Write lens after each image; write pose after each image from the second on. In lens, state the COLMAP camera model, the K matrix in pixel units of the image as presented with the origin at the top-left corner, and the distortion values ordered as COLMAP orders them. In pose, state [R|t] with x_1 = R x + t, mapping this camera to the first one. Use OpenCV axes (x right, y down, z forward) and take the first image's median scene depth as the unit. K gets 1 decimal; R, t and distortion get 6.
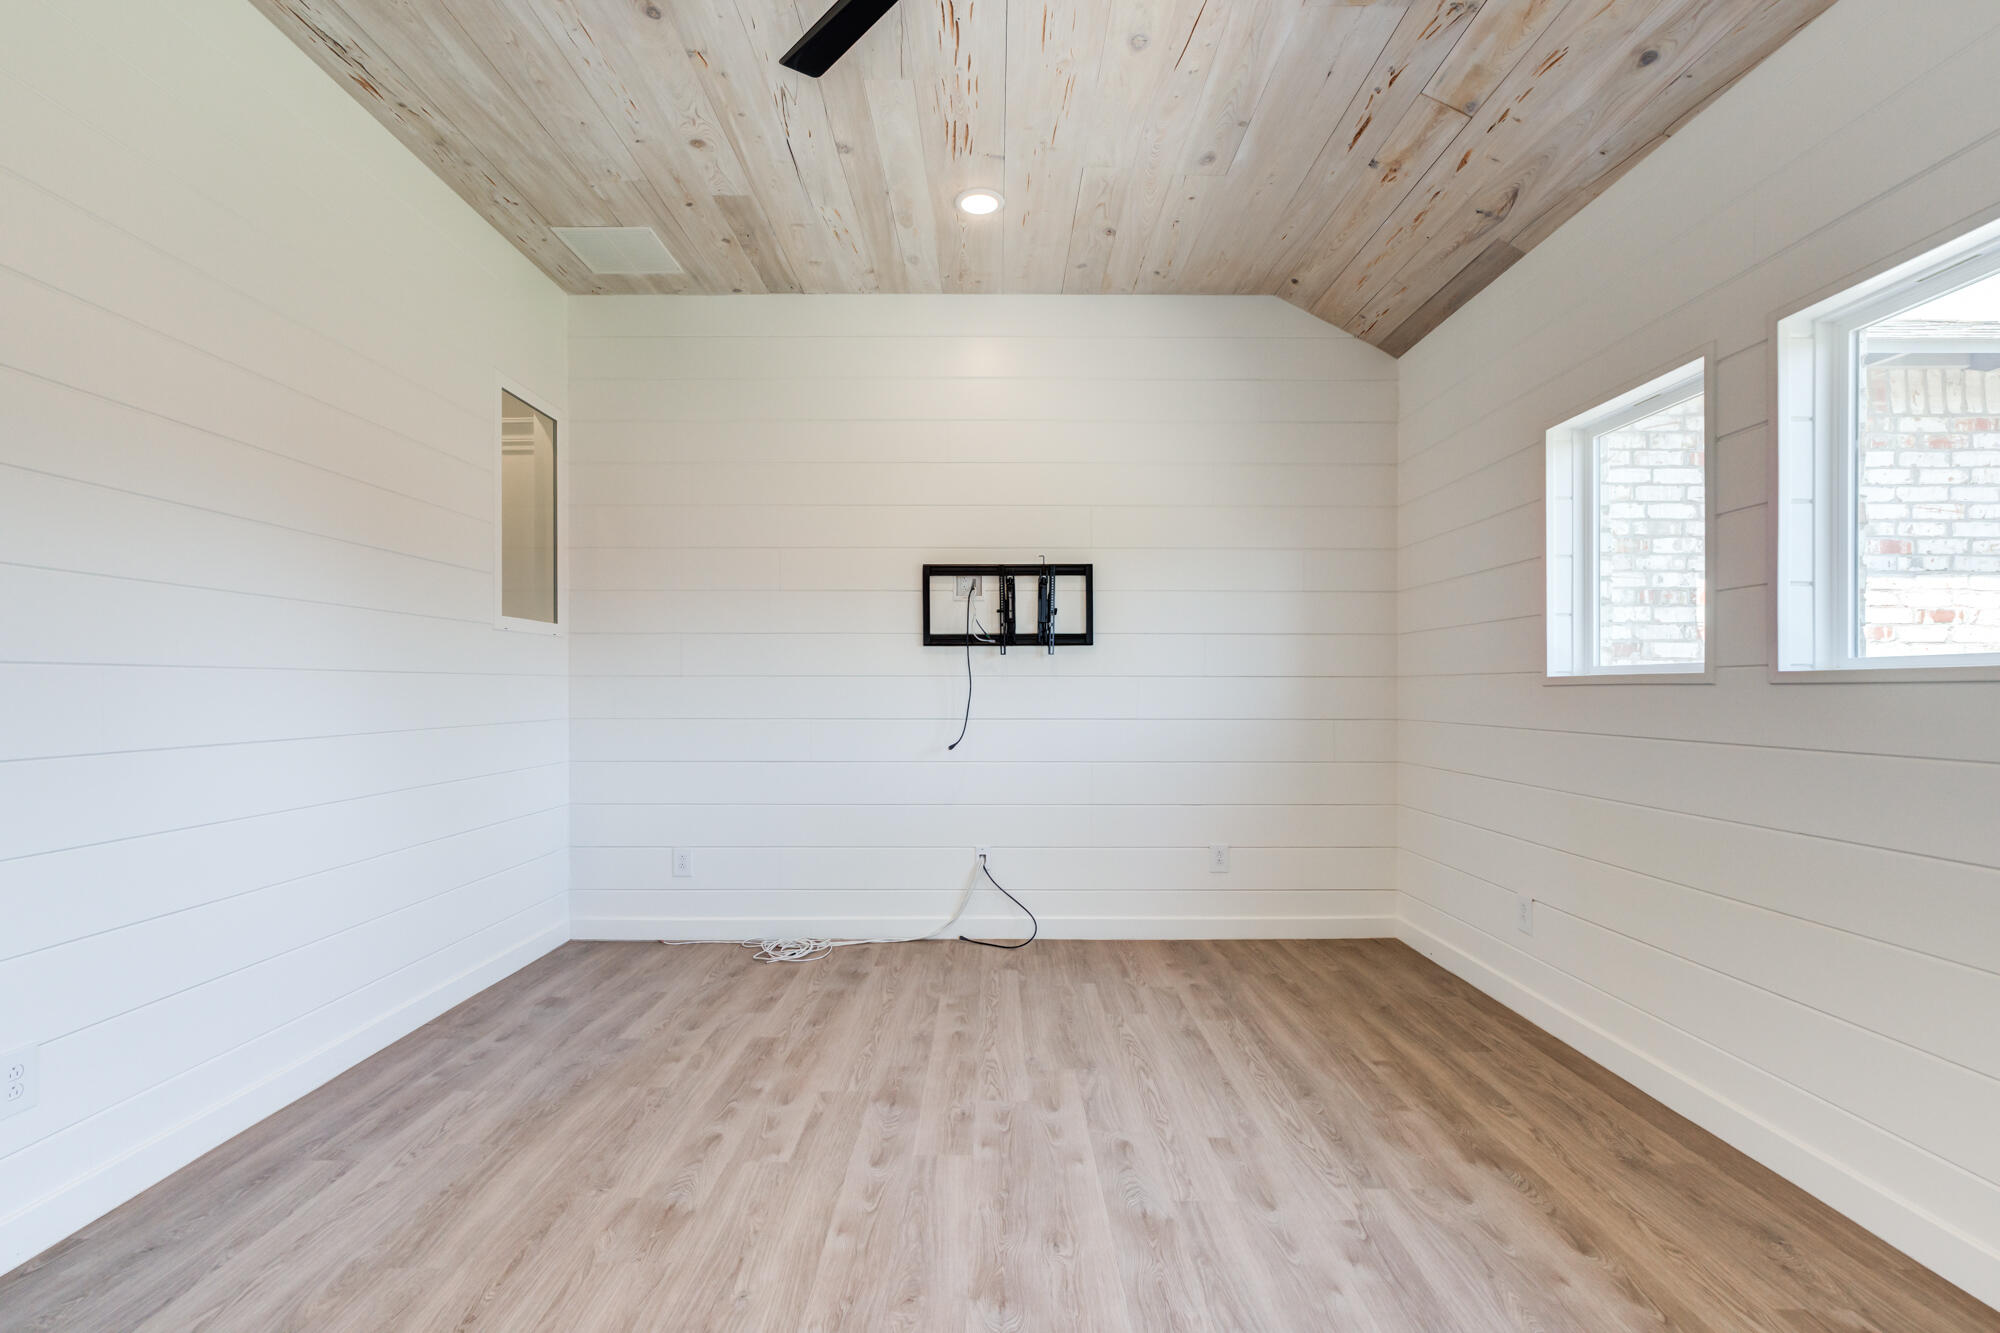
lens RADIAL K [[922.2, 0, 1037.0], [0, 922.2, 696.5], [0, 0, 1]] dist [-0.027902, 0.014188]
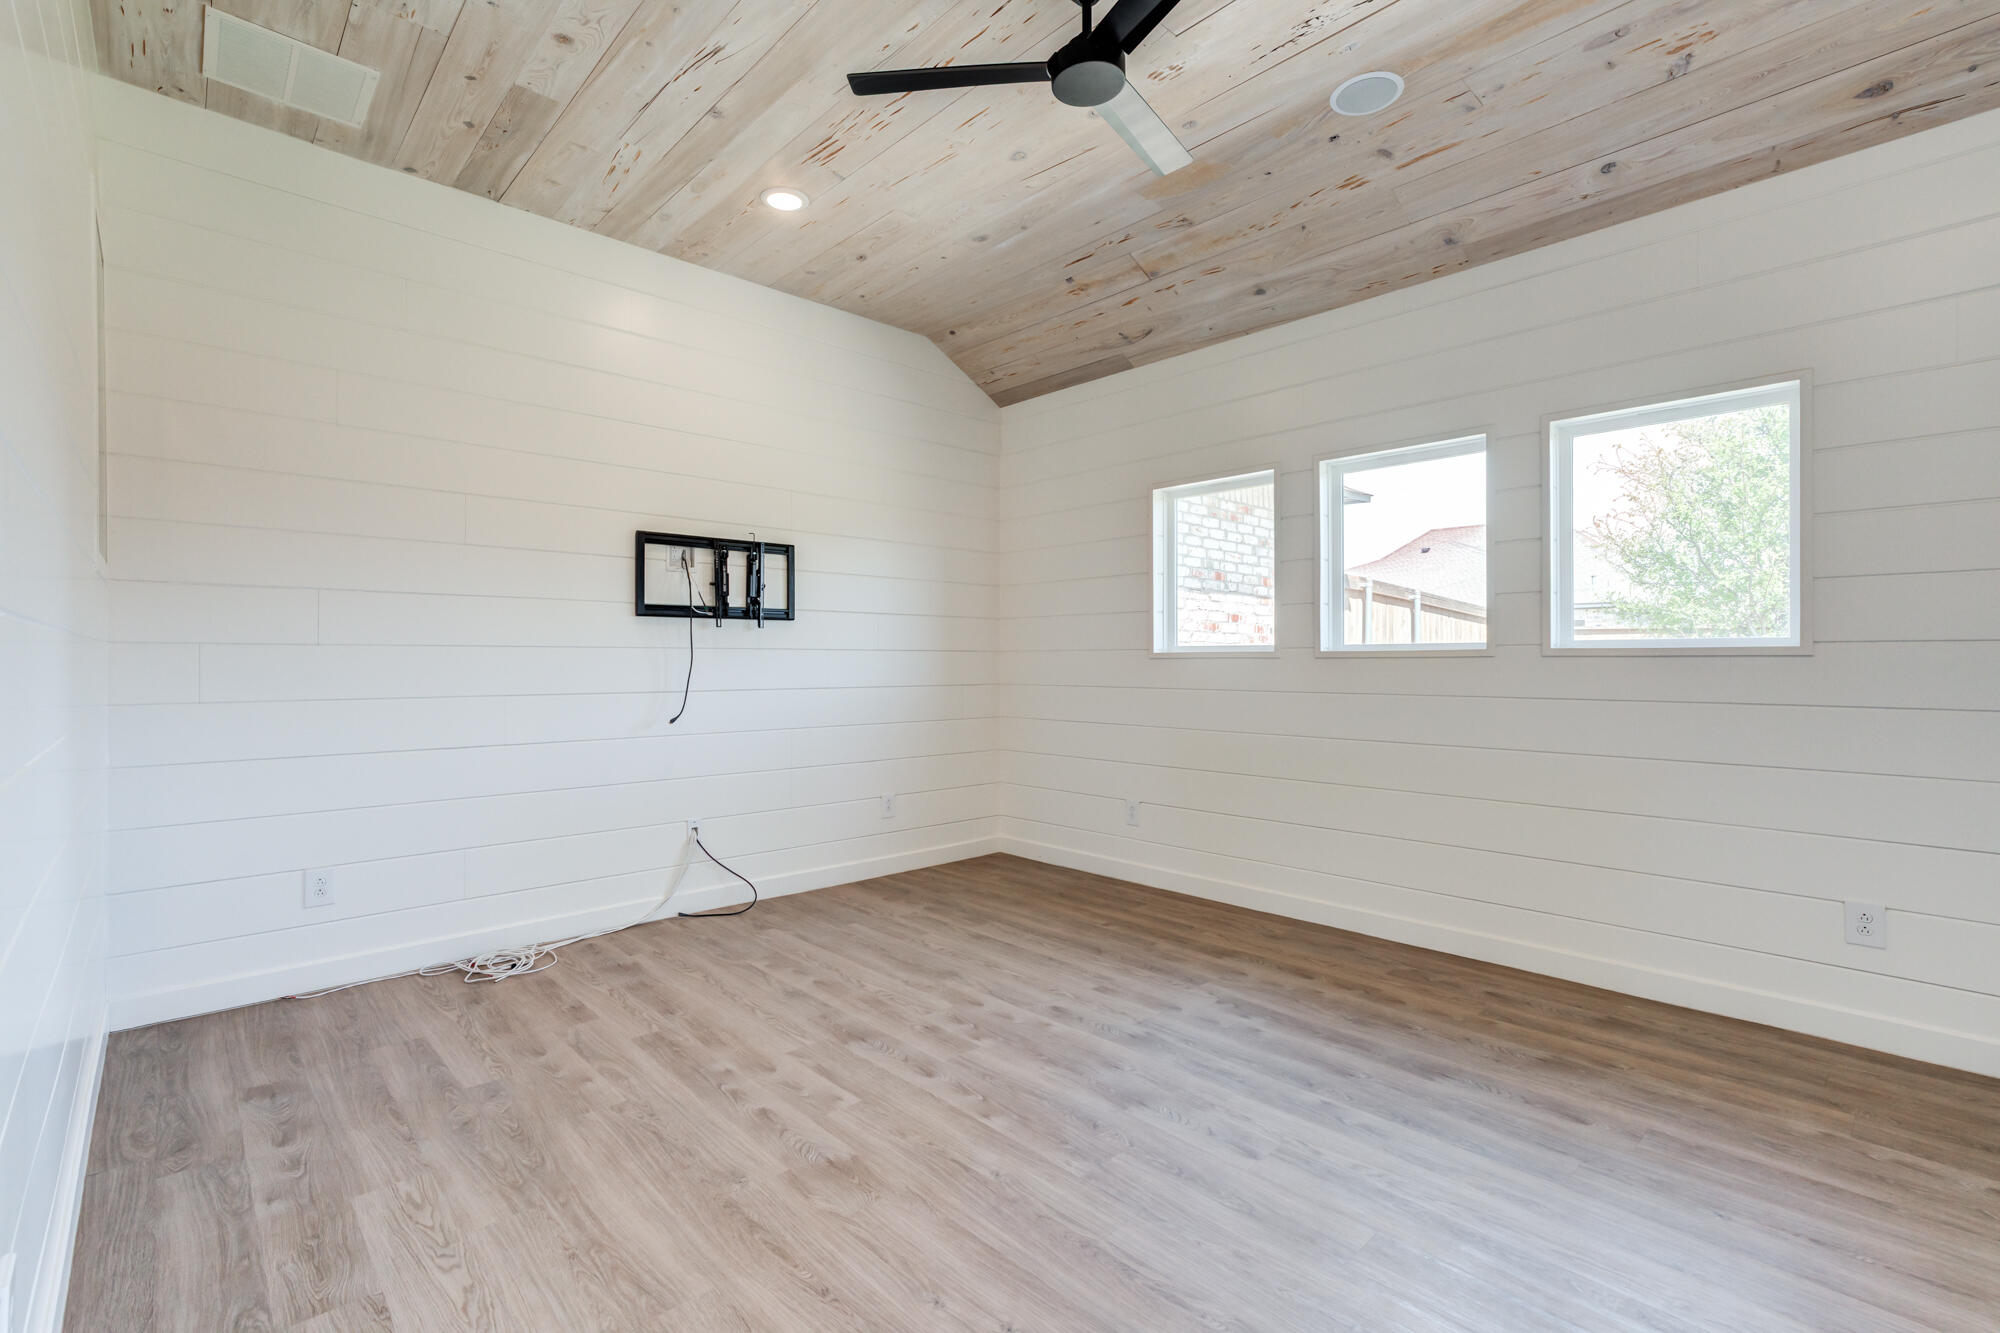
lens RADIAL K [[860.0, 0, 1067.7], [0, 860.0, 666.9], [0, 0, 1]] dist [-0.017855, 0.004352]
pose [[0.723591, -0.004430, 0.690215, -0.520870], [0.004656, 0.999988, 0.001537, -0.001874], [-0.690214, 0.002101, 0.723603, 0.066679]]
